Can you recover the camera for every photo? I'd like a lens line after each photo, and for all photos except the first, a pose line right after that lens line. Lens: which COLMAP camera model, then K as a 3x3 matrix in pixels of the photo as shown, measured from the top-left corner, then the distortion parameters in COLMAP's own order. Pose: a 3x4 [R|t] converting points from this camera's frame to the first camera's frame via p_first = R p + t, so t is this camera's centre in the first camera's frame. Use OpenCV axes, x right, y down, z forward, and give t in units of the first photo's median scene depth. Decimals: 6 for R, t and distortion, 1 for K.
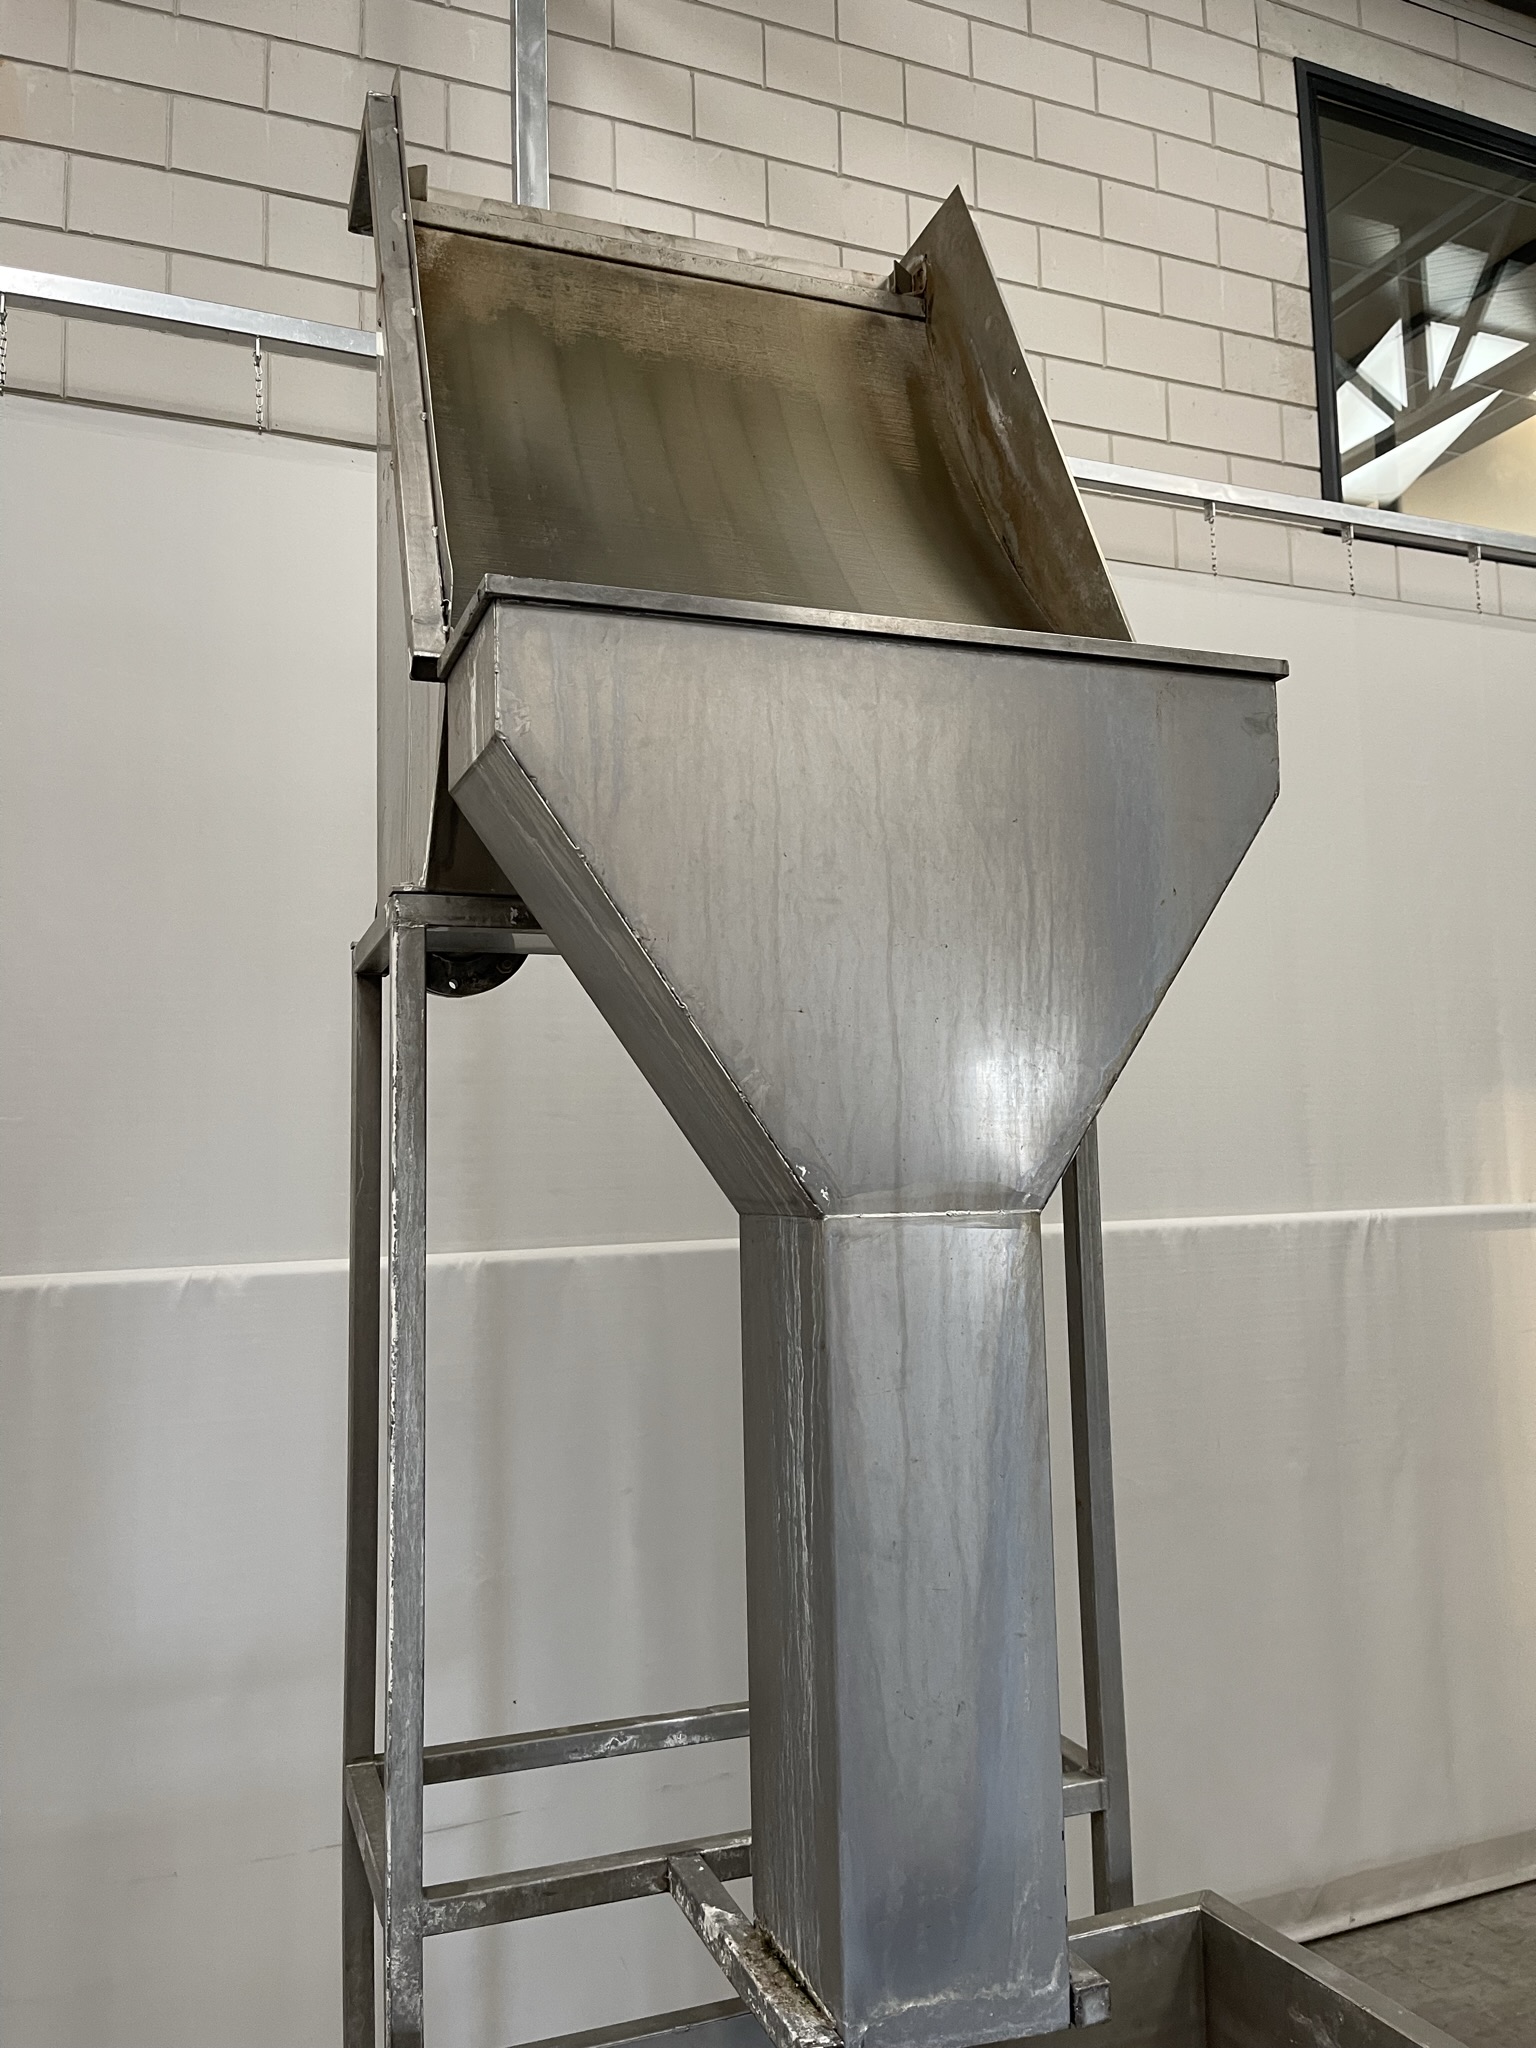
lens RADIAL K [[1552.4, 0, 761.9], [0, 1552.4, 1011.8], [0, 0, 1]] dist [0.070495, -0.110452]
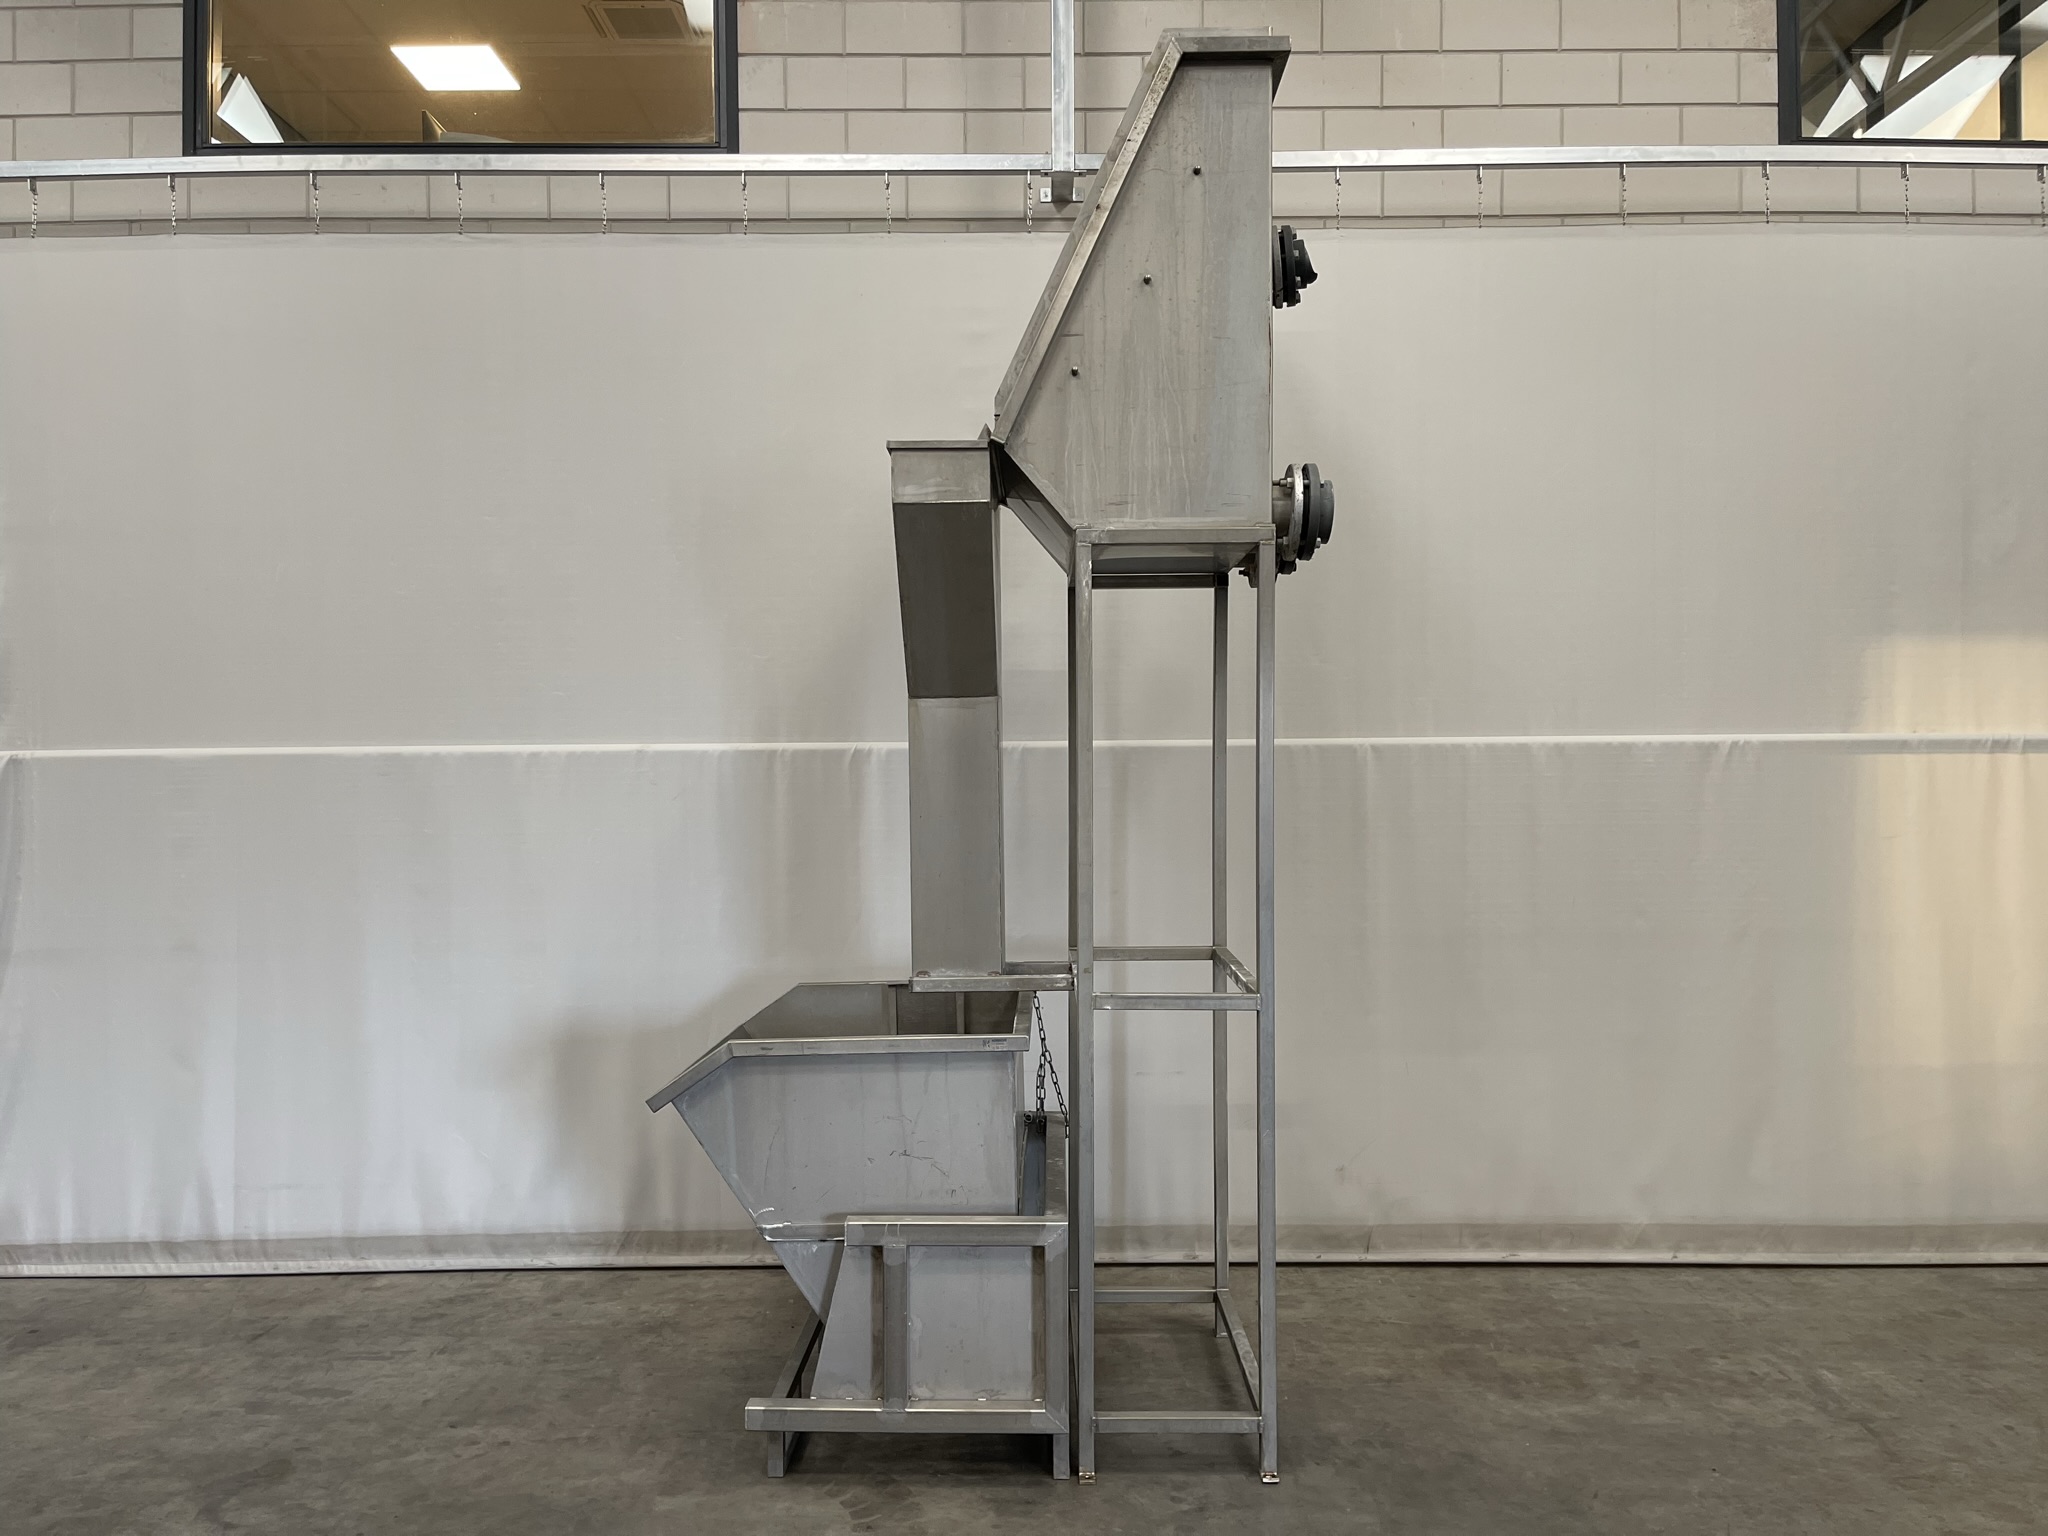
lens RADIAL K [[1552.4, 0, 1015.4], [0, 1552.4, 773.1], [0, 0, 1]] dist [0.070495, -0.110452]
pose [[0.919829, 0.024993, -0.391522, 0.853628], [0.019870, 0.993720, 0.110119, 0.018103], [0.391815, -0.109070, 0.913556, -0.925751]]
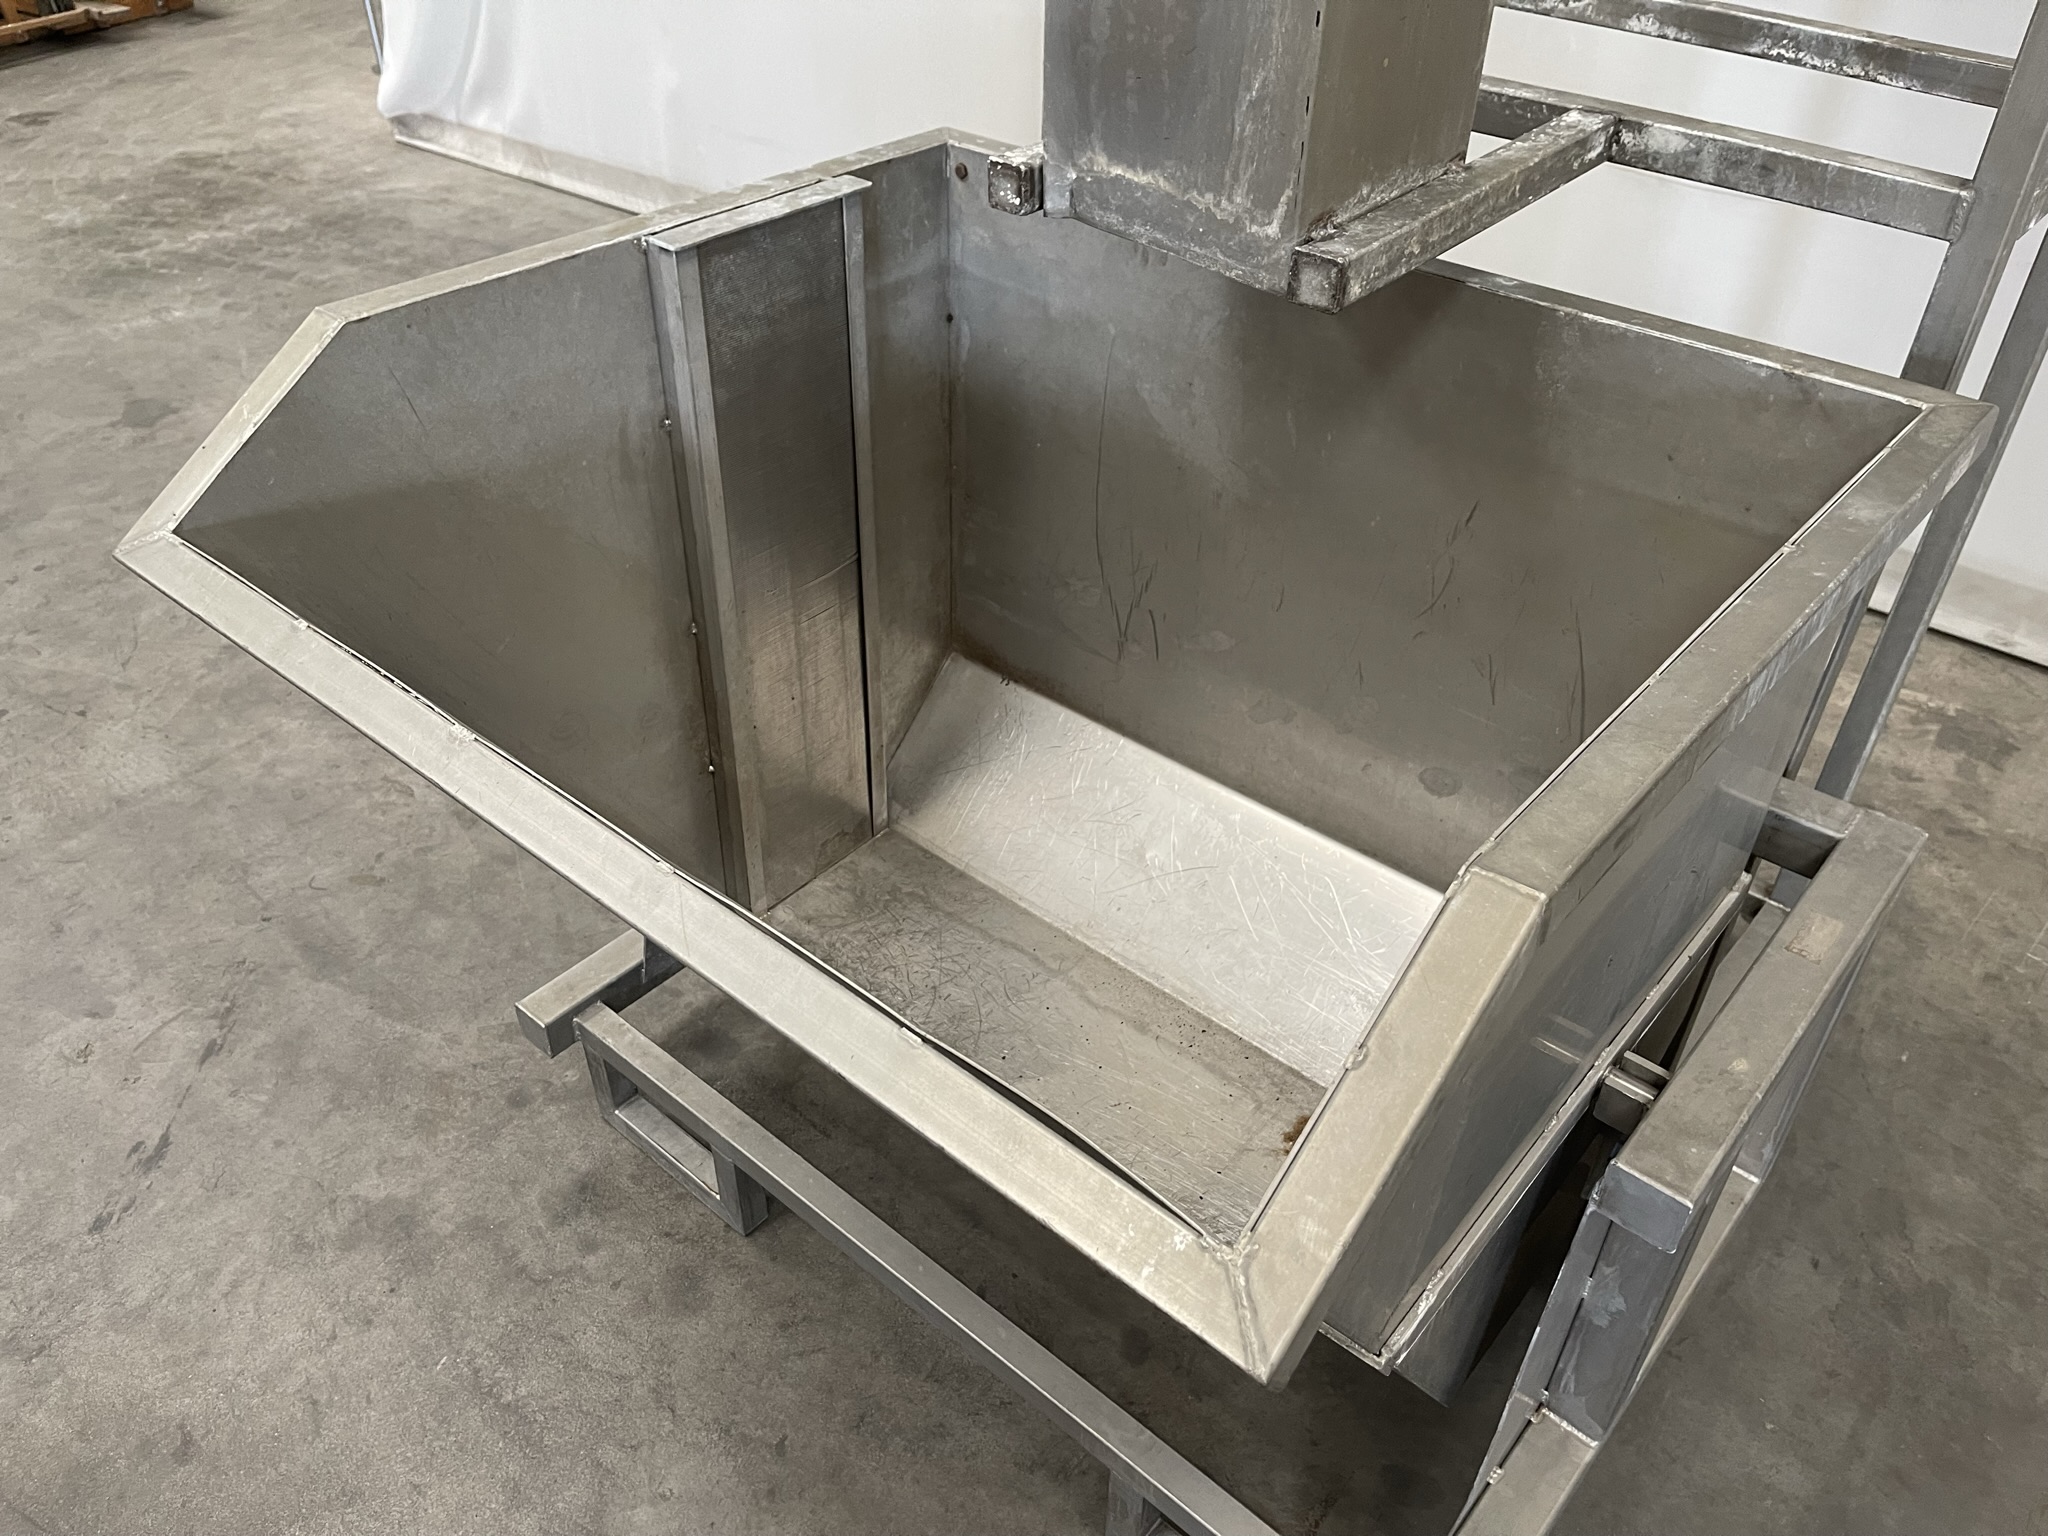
lens RADIAL K [[1570.6, 0, 1013.9], [0, 1570.6, 780.5], [0, 0, 1]] dist [0.060772, -0.106381]
pose [[0.471532, 0.568984, -0.673732, 0.671485], [0.071841, 0.736674, 0.672421, 0.274569], [0.878918, -0.365470, 0.306489, 0.512806]]
